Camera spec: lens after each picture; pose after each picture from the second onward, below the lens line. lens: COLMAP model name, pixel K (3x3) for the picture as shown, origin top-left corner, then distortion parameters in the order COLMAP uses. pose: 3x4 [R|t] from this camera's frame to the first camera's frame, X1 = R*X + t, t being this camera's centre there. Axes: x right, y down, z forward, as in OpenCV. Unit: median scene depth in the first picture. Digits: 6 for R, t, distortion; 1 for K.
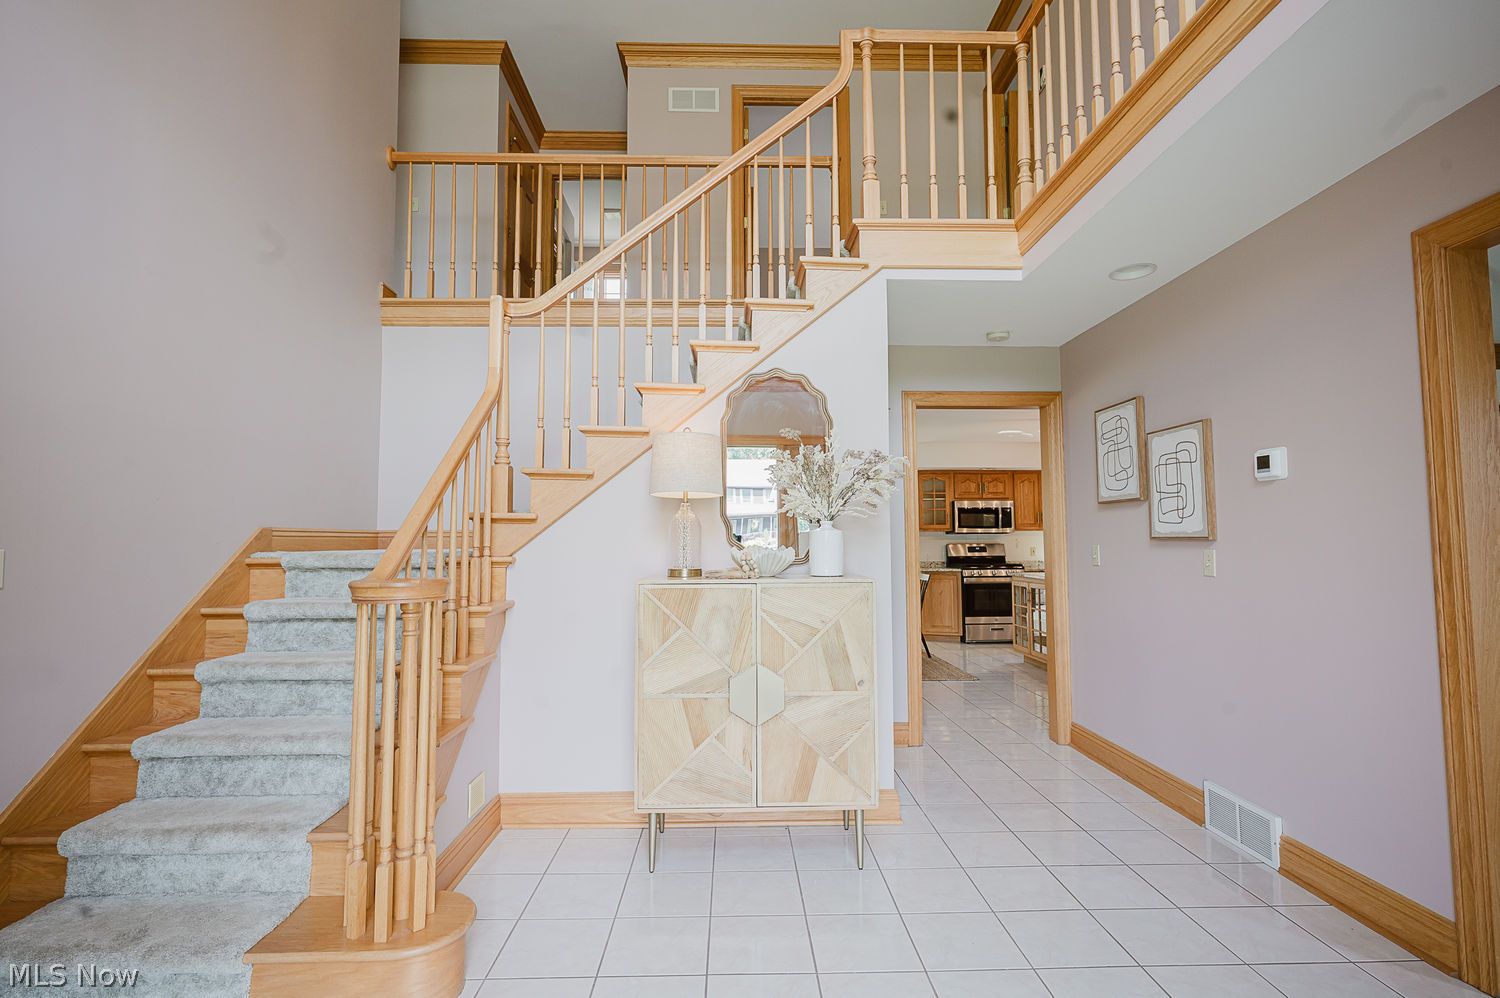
lens RADIAL K [[694.0, 0, 735.3], [0, 694.0, 497.9], [0, 0, 1]] dist [-0.002888, -0.000854]
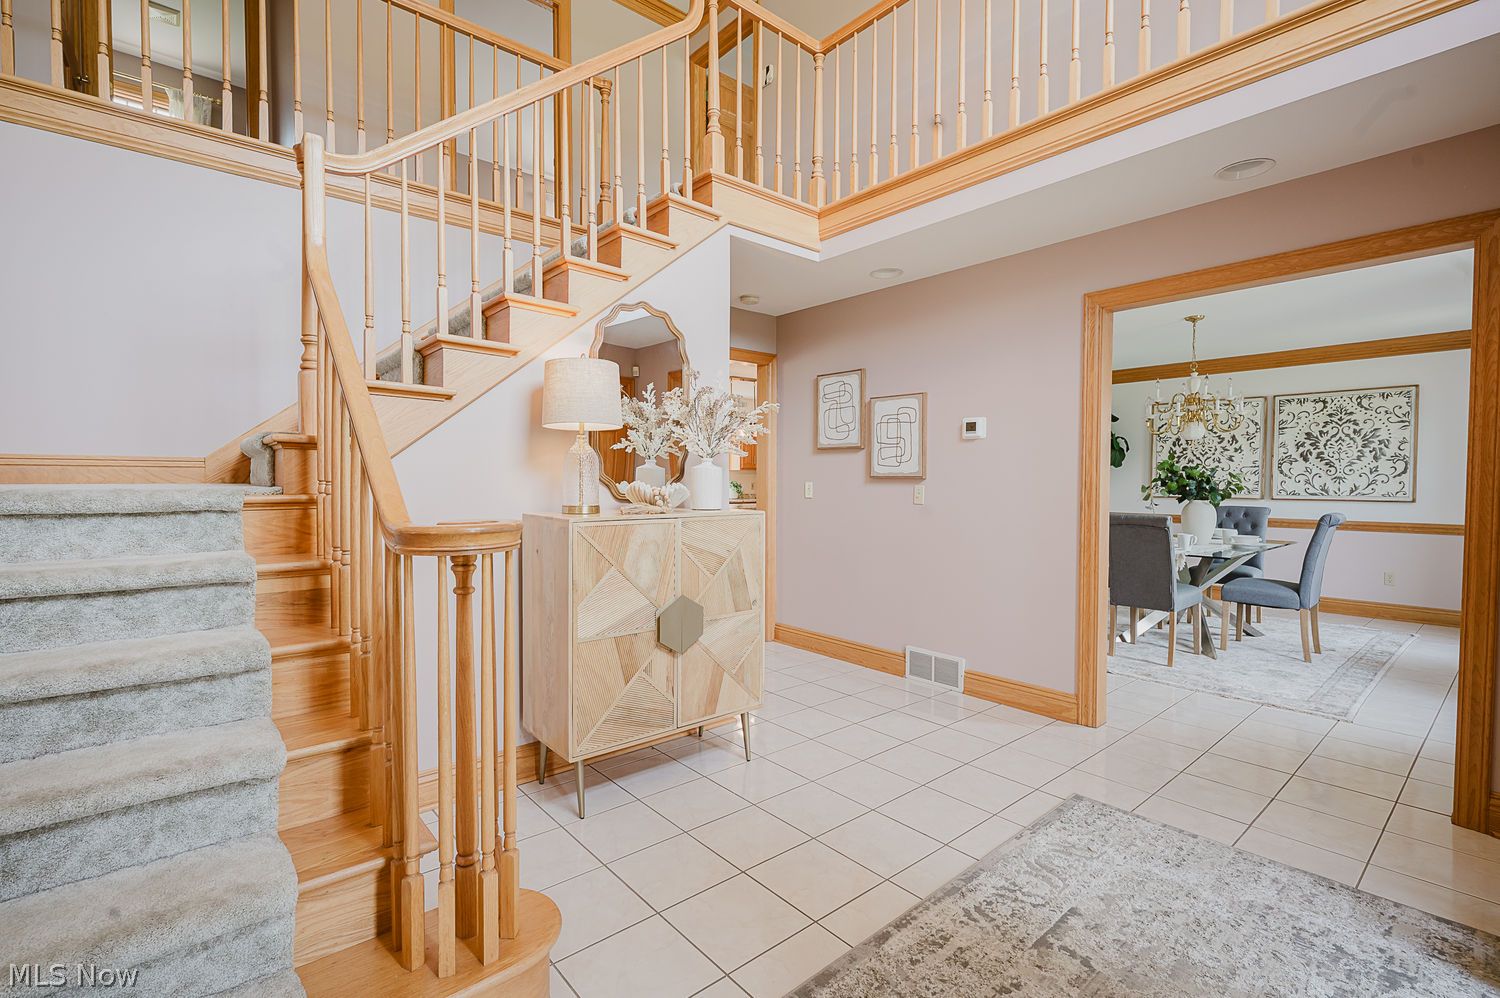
lens RADIAL K [[694.0, 0, 731.5], [0, 694.0, 498.3], [0, 0, 1]] dist [-0.002888, -0.000854]
pose [[0.772544, -0.011259, 0.634862, -0.463326], [-0.046642, 0.996135, 0.074425, 0.011935], [-0.633246, -0.087108, 0.769033, 0.135099]]
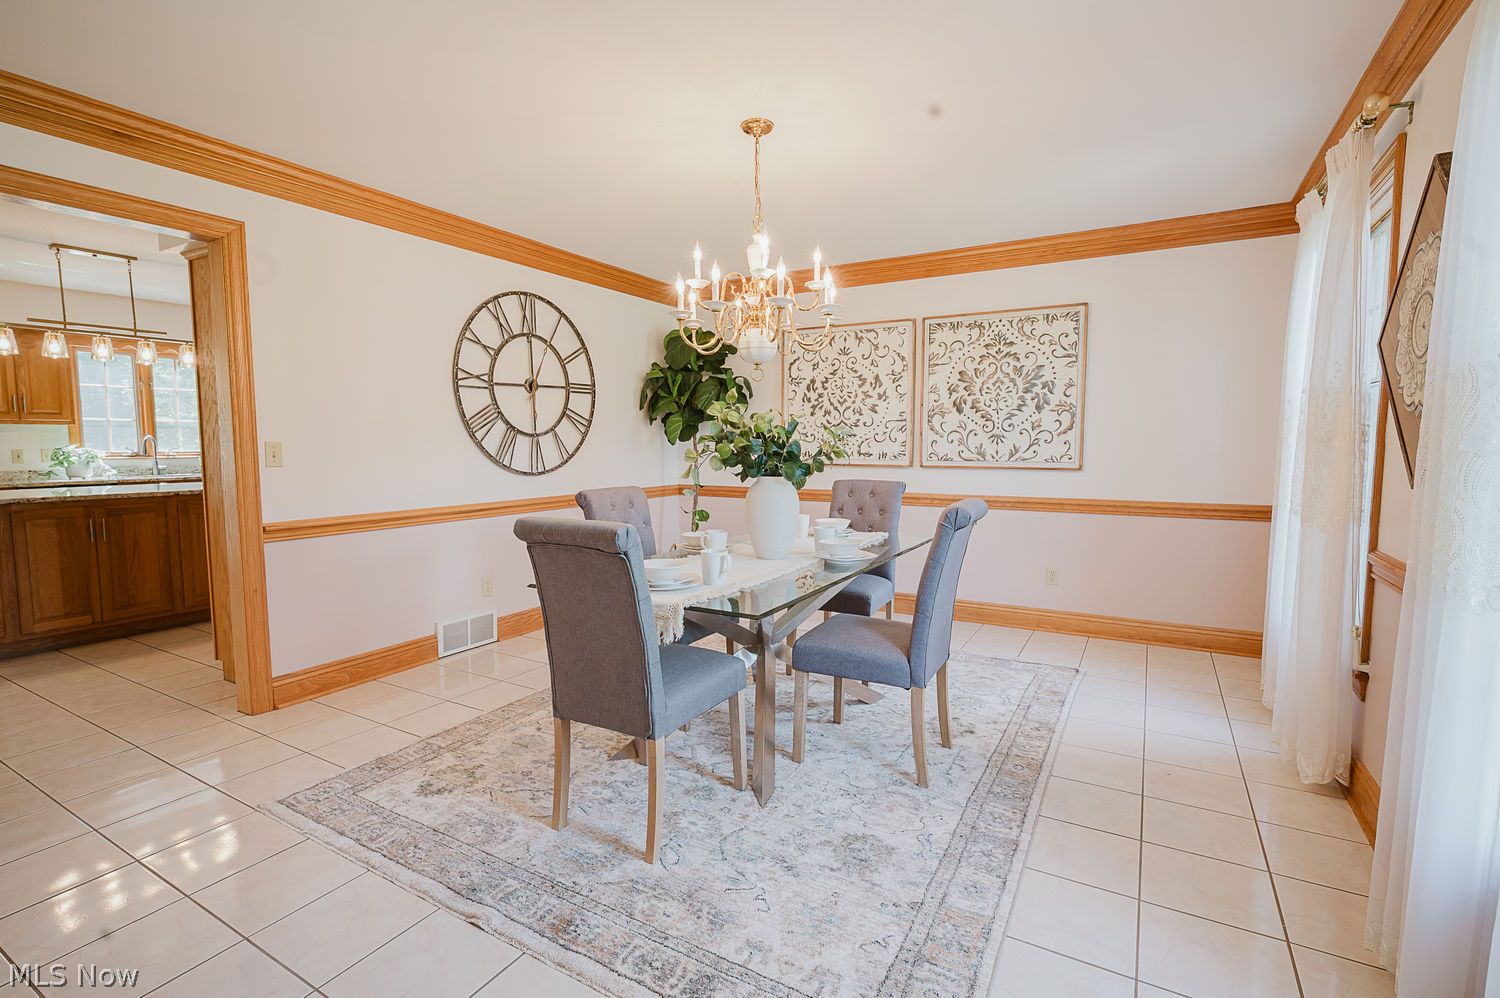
lens RADIAL K [[694.0, 0, 754.0], [0, 694.0, 494.3], [0, 0, 1]] dist [-0.002888, -0.000854]
pose [[0.508409, -0.061830, 0.858893, 0.617582], [-0.057277, 0.992782, 0.105373, 0.017023], [-0.859209, -0.102767, 0.501198, 0.262515]]
